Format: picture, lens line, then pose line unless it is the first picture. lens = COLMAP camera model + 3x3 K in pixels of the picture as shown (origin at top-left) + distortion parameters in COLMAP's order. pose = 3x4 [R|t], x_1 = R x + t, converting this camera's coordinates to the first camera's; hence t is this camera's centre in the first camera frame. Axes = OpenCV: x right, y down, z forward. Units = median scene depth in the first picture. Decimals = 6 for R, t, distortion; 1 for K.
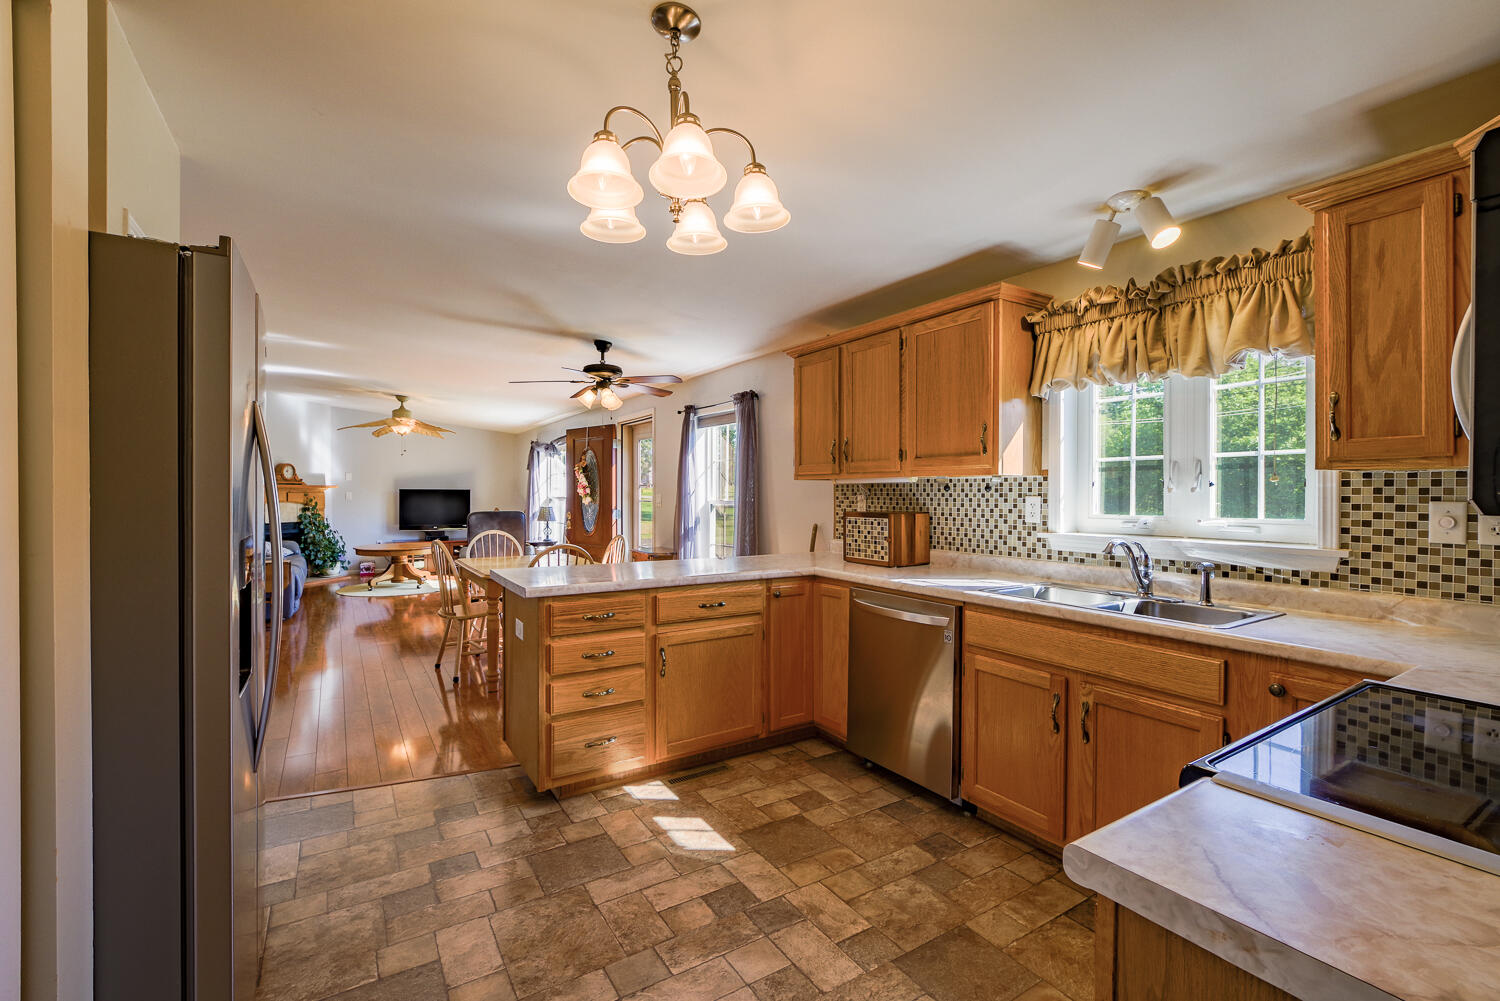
lens RADIAL K [[656.5, 0, 741.8], [0, 656.5, 497.7], [0, 0, 1]] dist [-0.008173, -0.000062]
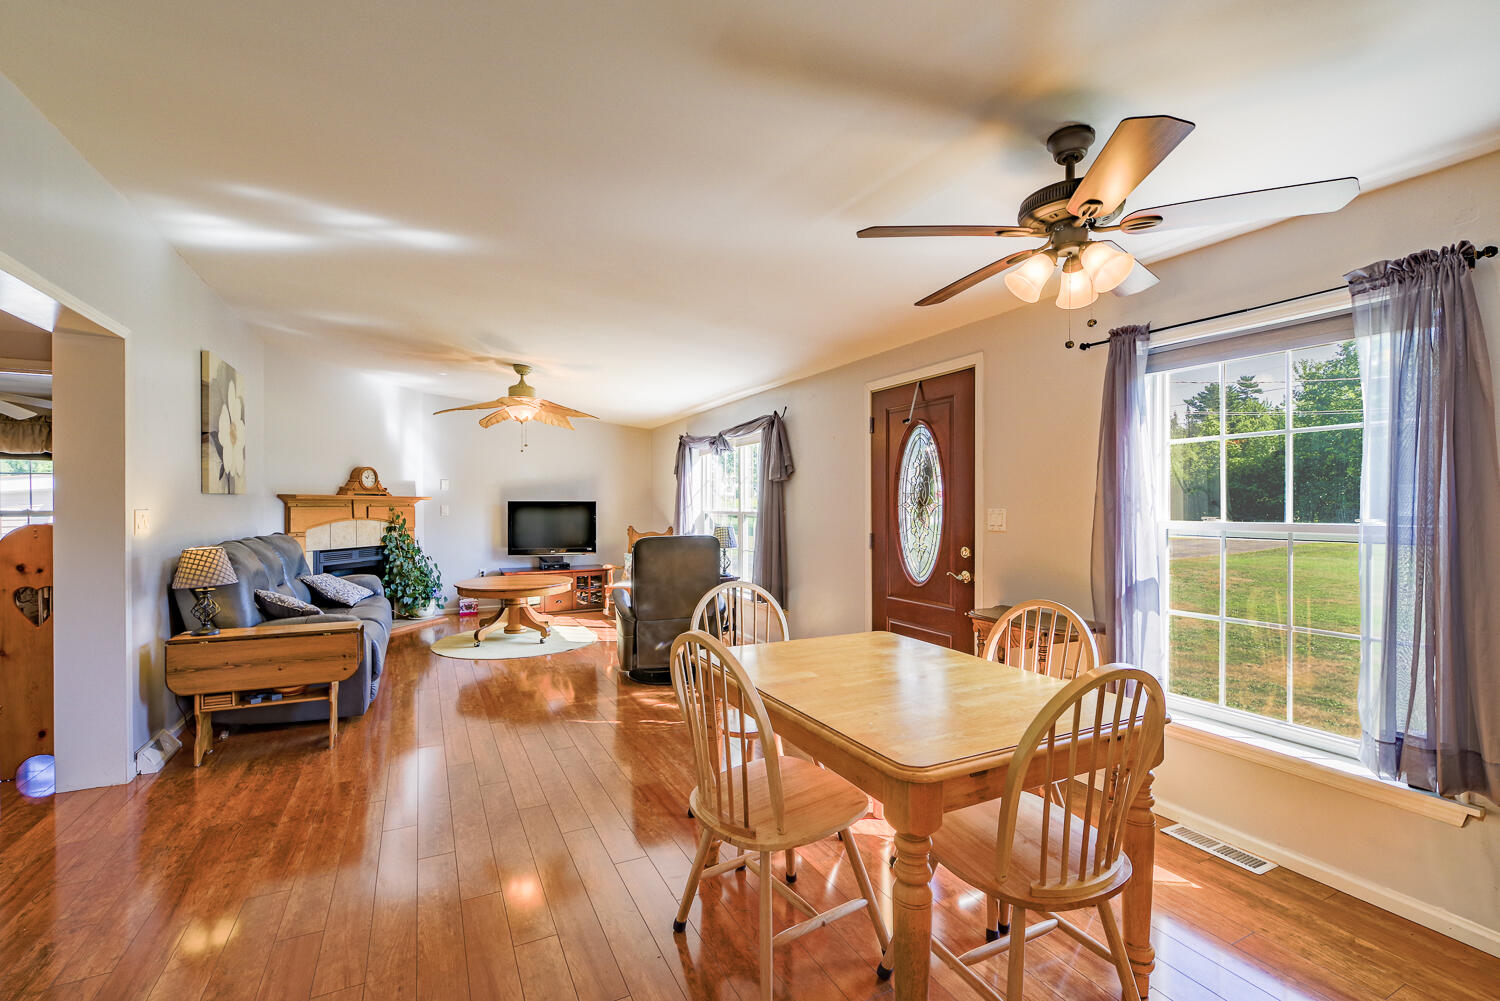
lens RADIAL K [[656.5, 0, 746.5], [0, 656.5, 506.9], [0, 0, 1]] dist [-0.008173, -0.000062]
pose [[0.995010, -0.001797, -0.099759, -0.192274], [0.001390, 0.999990, -0.004143, -0.003571], [0.099765, 0.003983, 0.995003, 0.302688]]
